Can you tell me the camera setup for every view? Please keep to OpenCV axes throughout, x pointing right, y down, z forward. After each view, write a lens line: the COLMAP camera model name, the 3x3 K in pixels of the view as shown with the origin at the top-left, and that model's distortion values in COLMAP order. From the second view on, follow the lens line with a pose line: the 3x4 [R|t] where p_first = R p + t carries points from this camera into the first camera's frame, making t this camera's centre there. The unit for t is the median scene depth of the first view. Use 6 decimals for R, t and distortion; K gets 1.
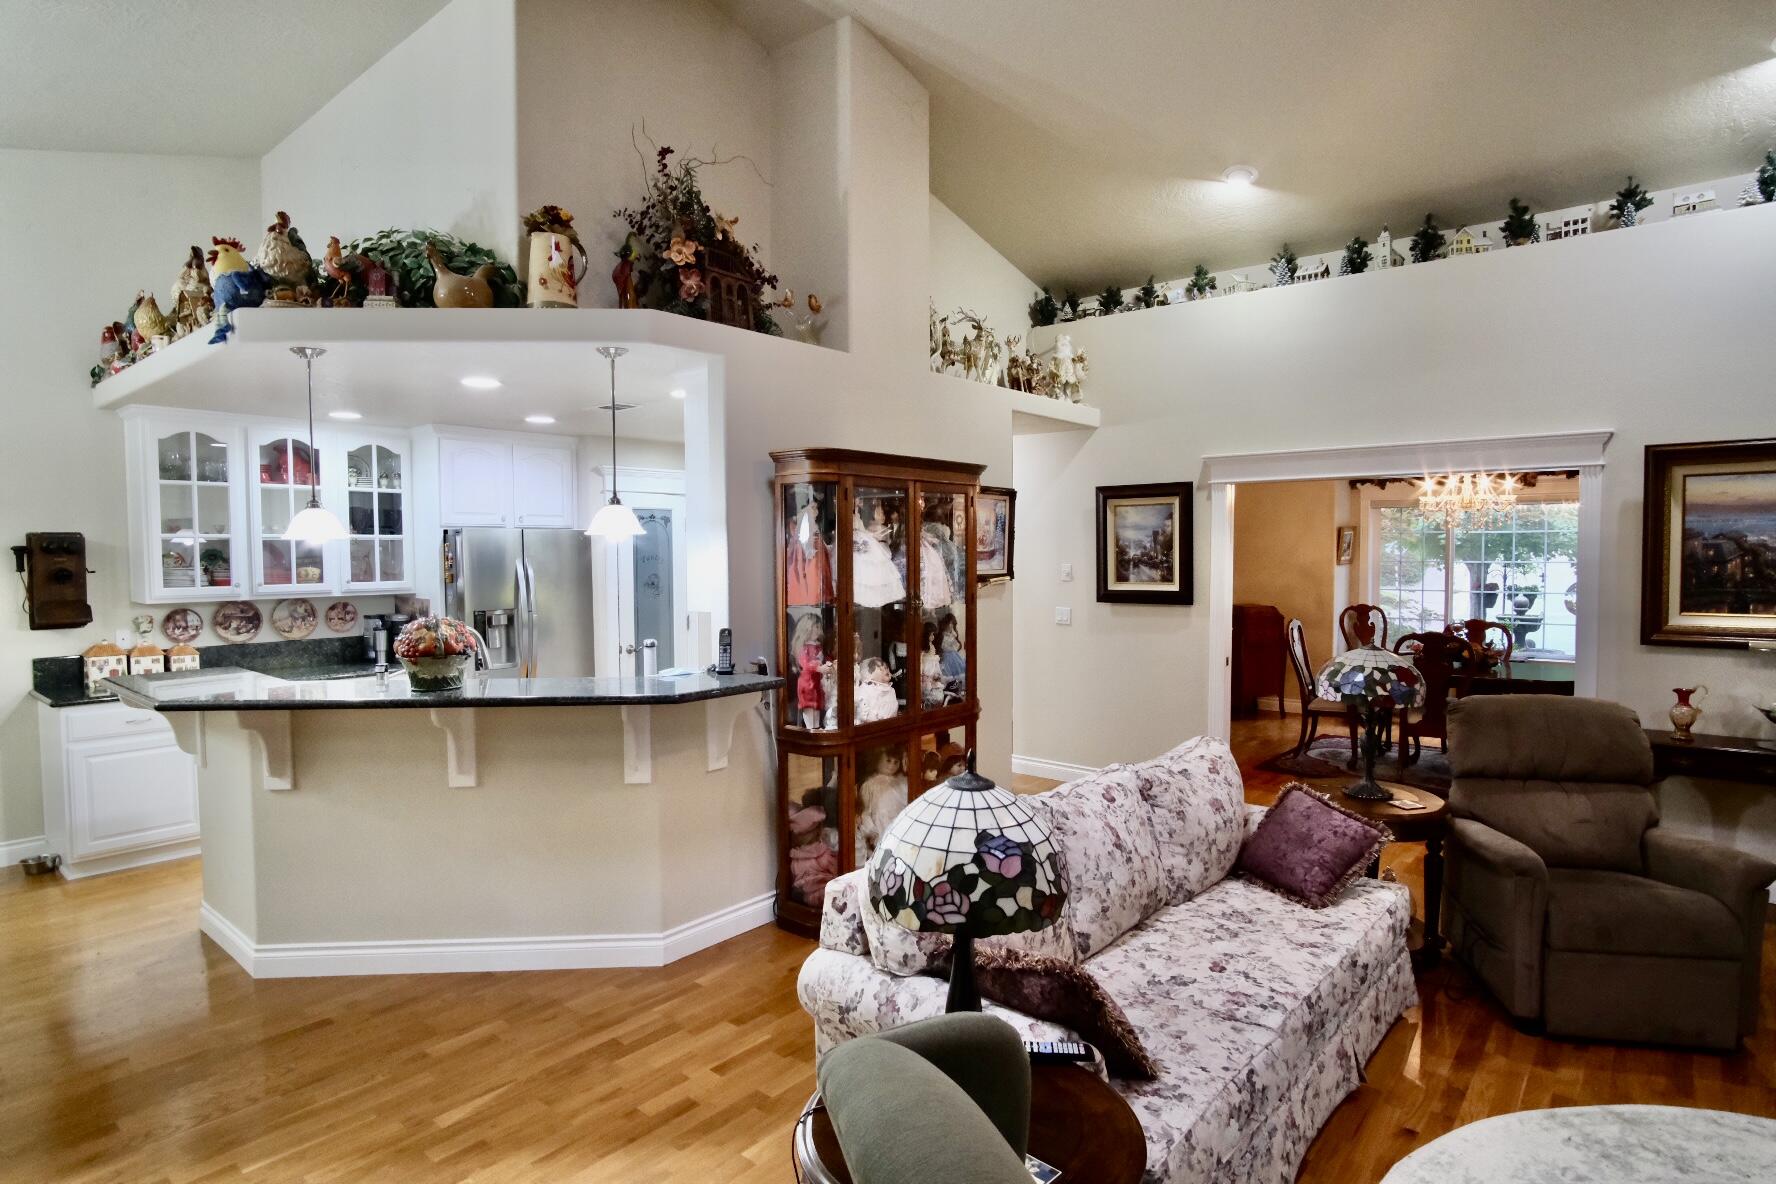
lens RADIAL K [[952.0, 0, 894.6], [0, 952.0, 590.2], [0, 0, 1]] dist [-0.021807, 0.001975]
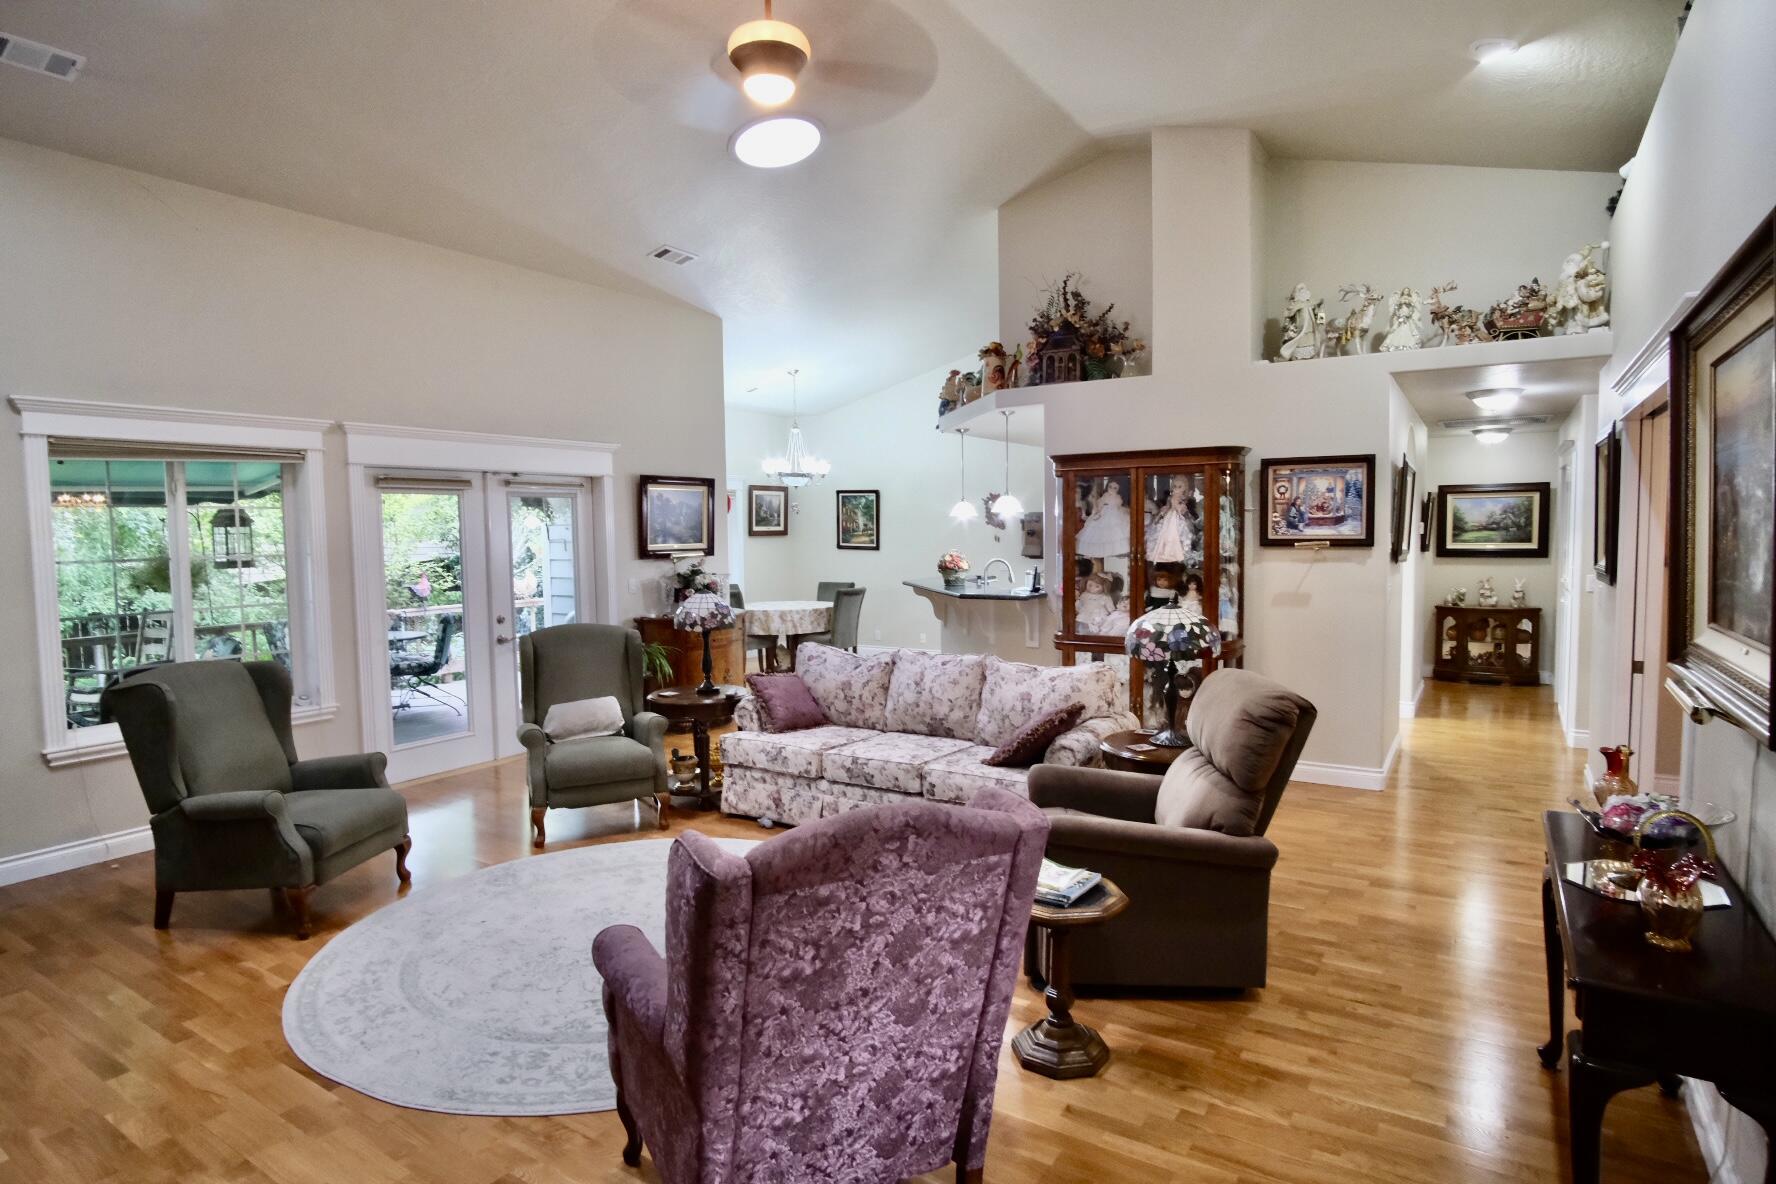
lens RADIAL K [[952.0, 0, 894.6], [0, 952.0, 590.2], [0, 0, 1]] dist [-0.021807, 0.001975]
pose [[0.137033, 0.065613, -0.988391, 1.101662], [-0.032262, 0.997570, 0.061750, -0.009299], [0.990041, 0.023425, 0.138817, 0.387295]]
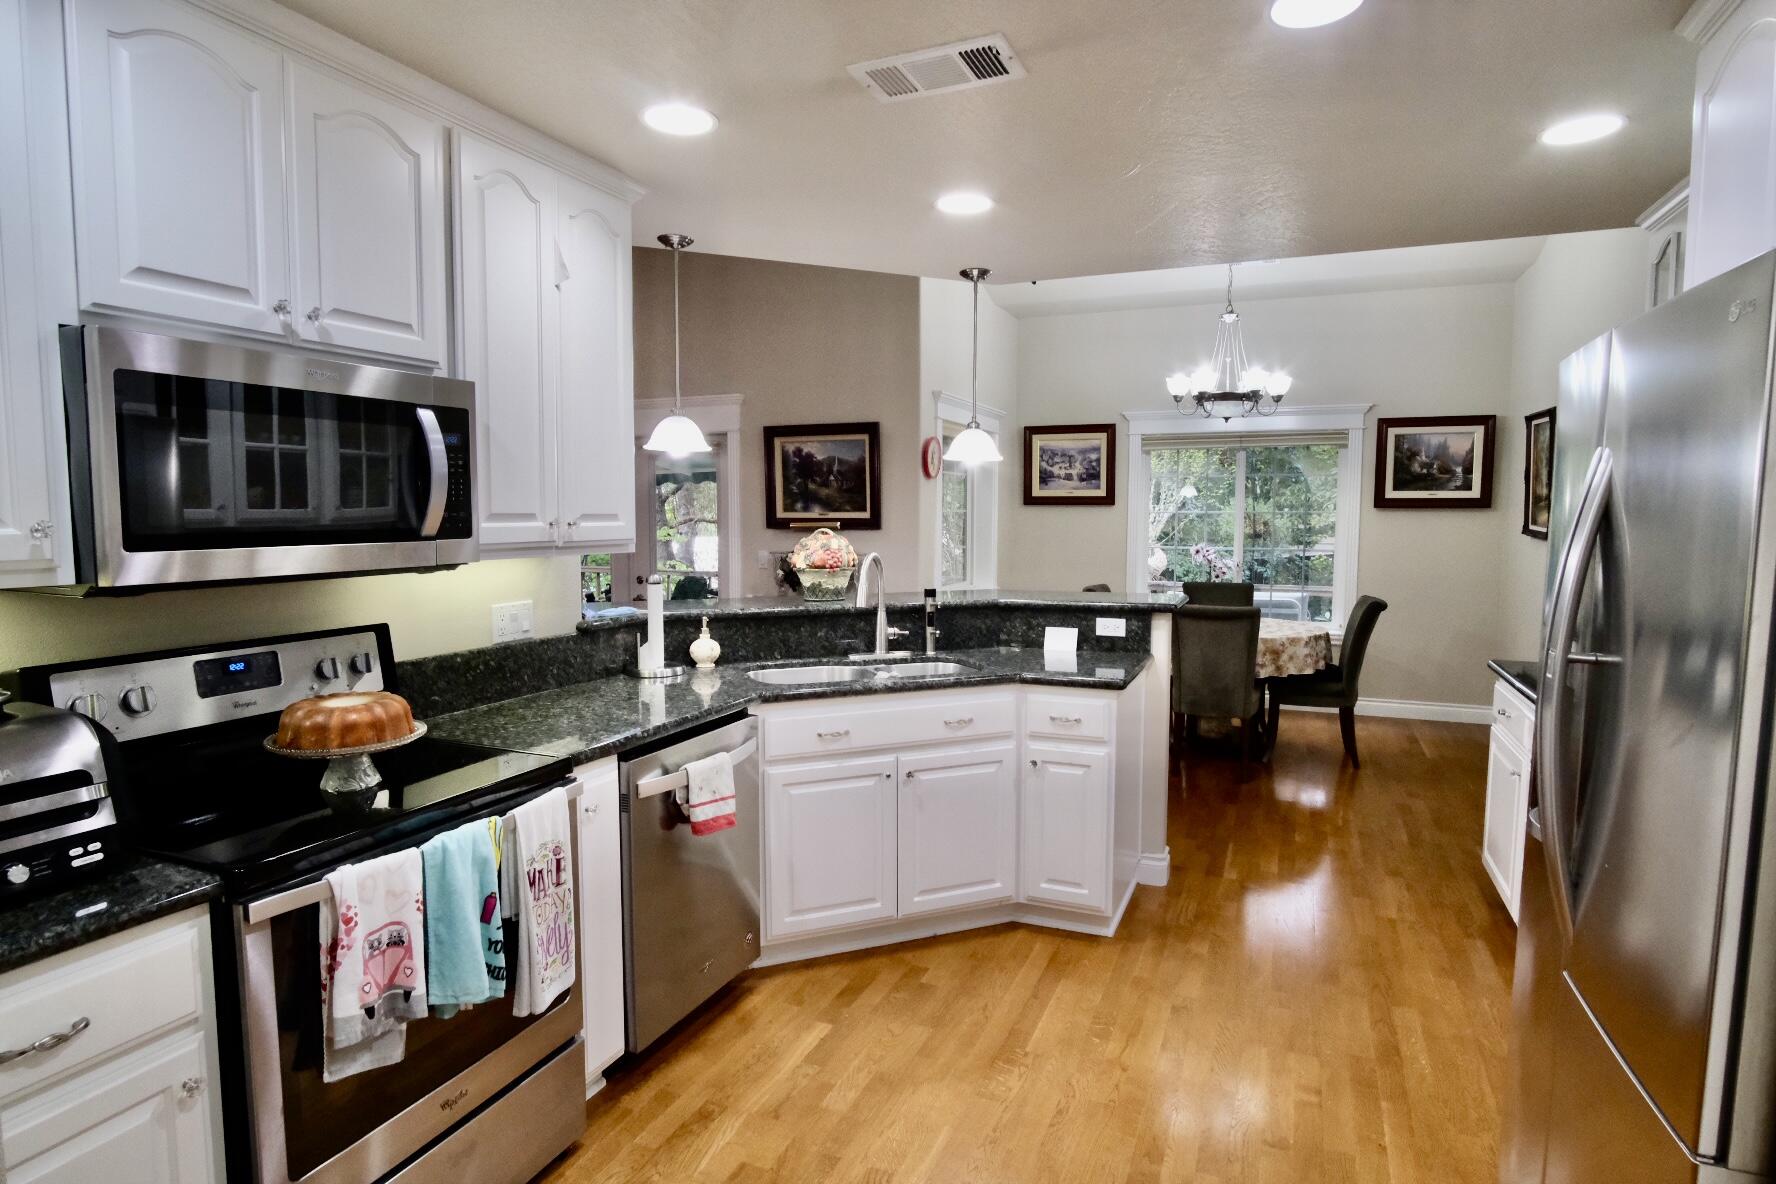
lens RADIAL K [[952.0, 0, 894.6], [0, 952.0, 590.2], [0, 0, 1]] dist [-0.021807, 0.001975]
pose [[-0.951820, 0.027300, -0.305439, -0.157877], [-0.011078, 0.992318, 0.123213, -0.027323], [0.306456, 0.120660, -0.944206, 1.388021]]
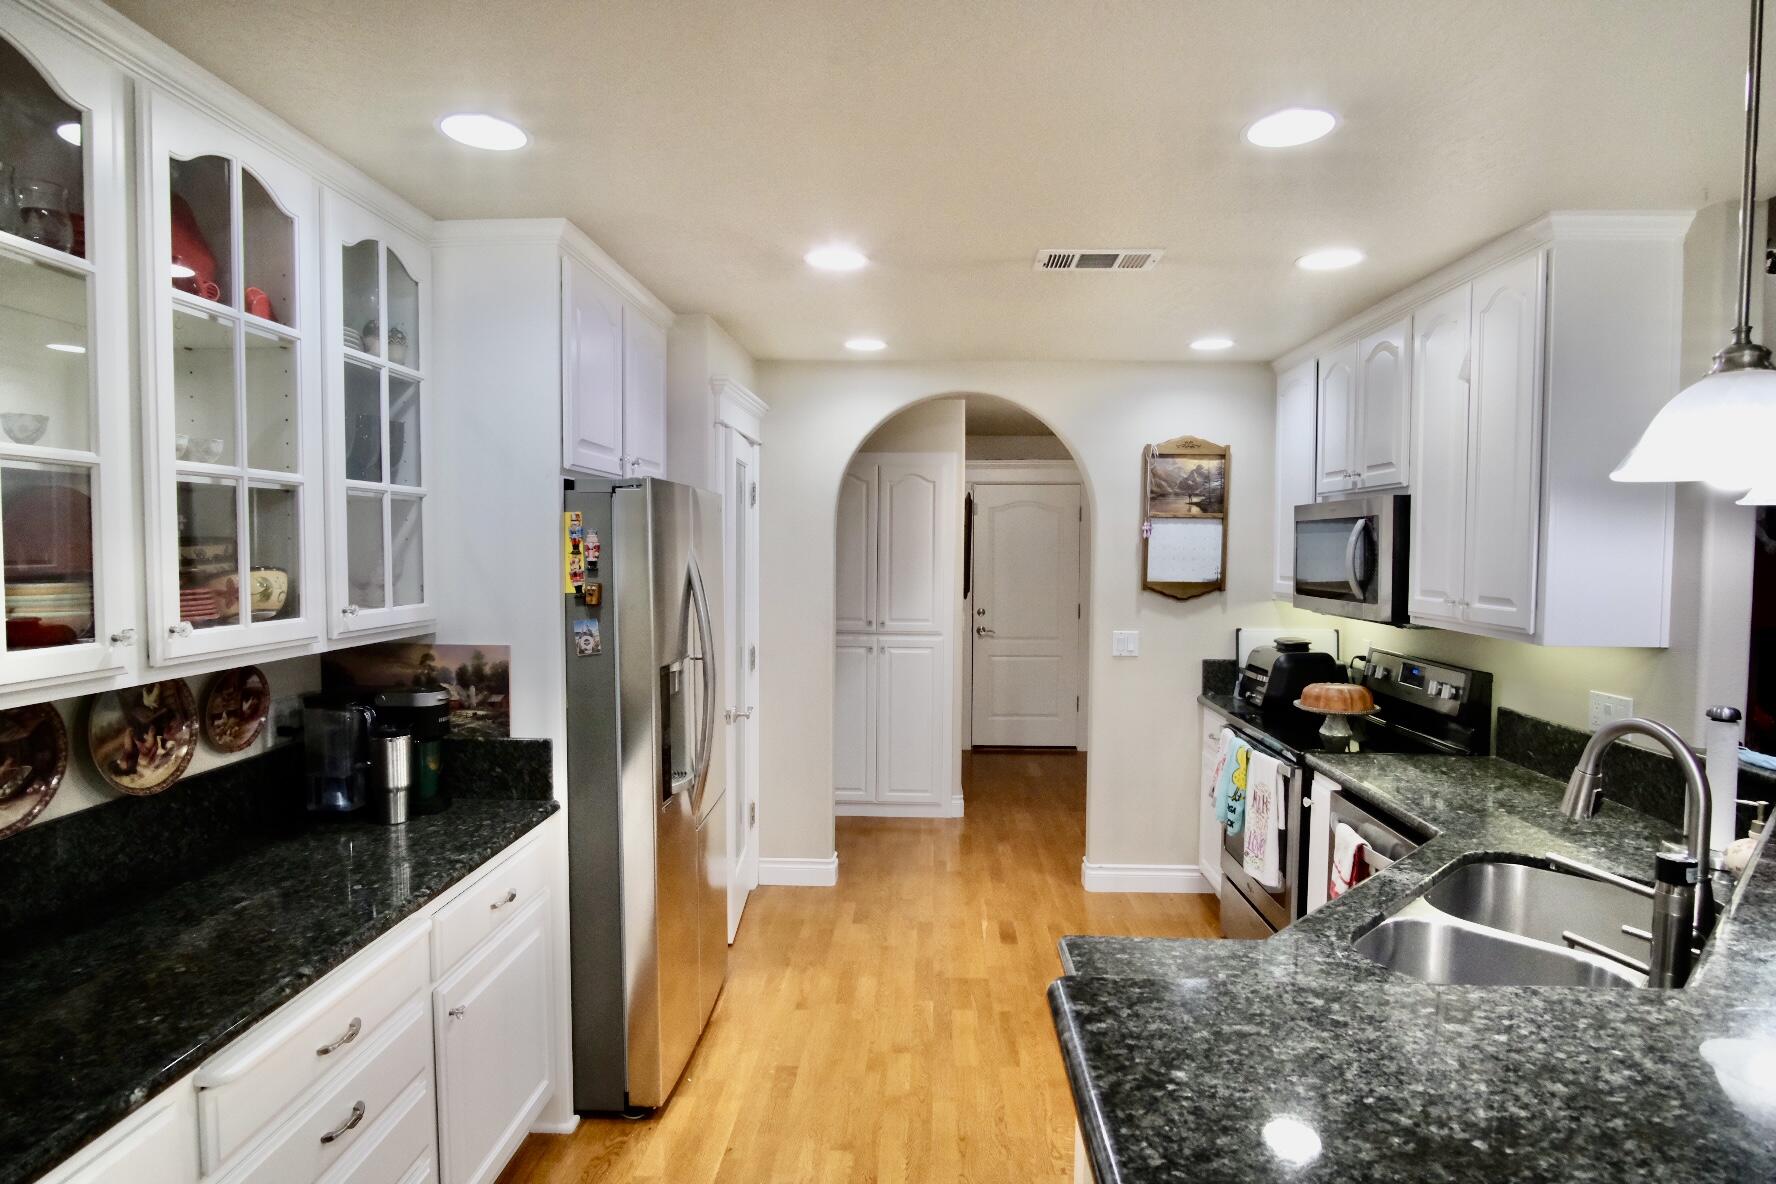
lens RADIAL K [[952.0, 0, 894.6], [0, 952.0, 590.2], [0, 0, 1]] dist [-0.021807, 0.001975]
pose [[0.789814, -0.020942, 0.612989, -0.712380], [0.014345, 0.999774, 0.015673, -0.021330], [-0.613178, -0.003585, 0.789936, 0.665261]]
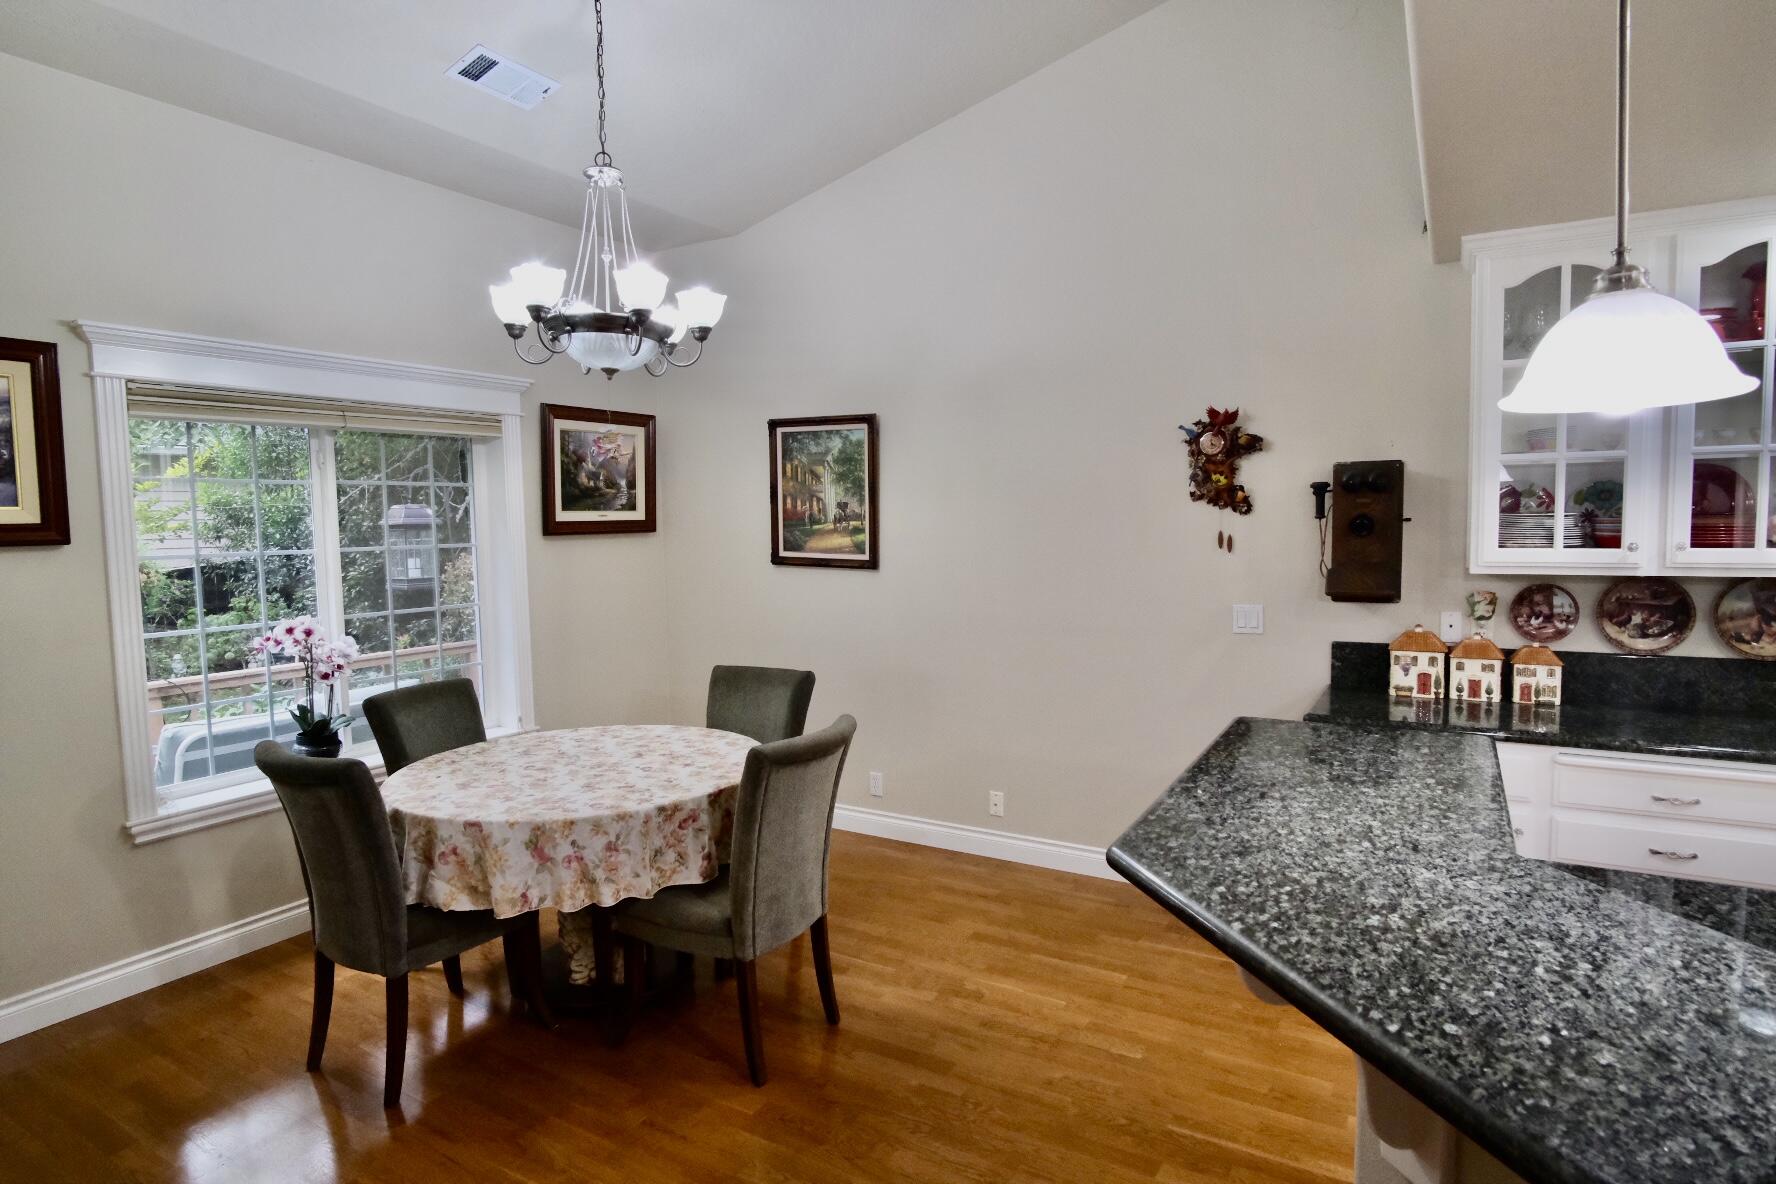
lens RADIAL K [[952.0, 0, 894.6], [0, 952.0, 590.2], [0, 0, 1]] dist [-0.021807, 0.001975]
pose [[0.167714, 0.075286, -0.982957, -0.261288], [-0.026288, 0.997067, 0.071881, -0.008378], [0.985485, 0.013785, 0.169201, 0.527468]]
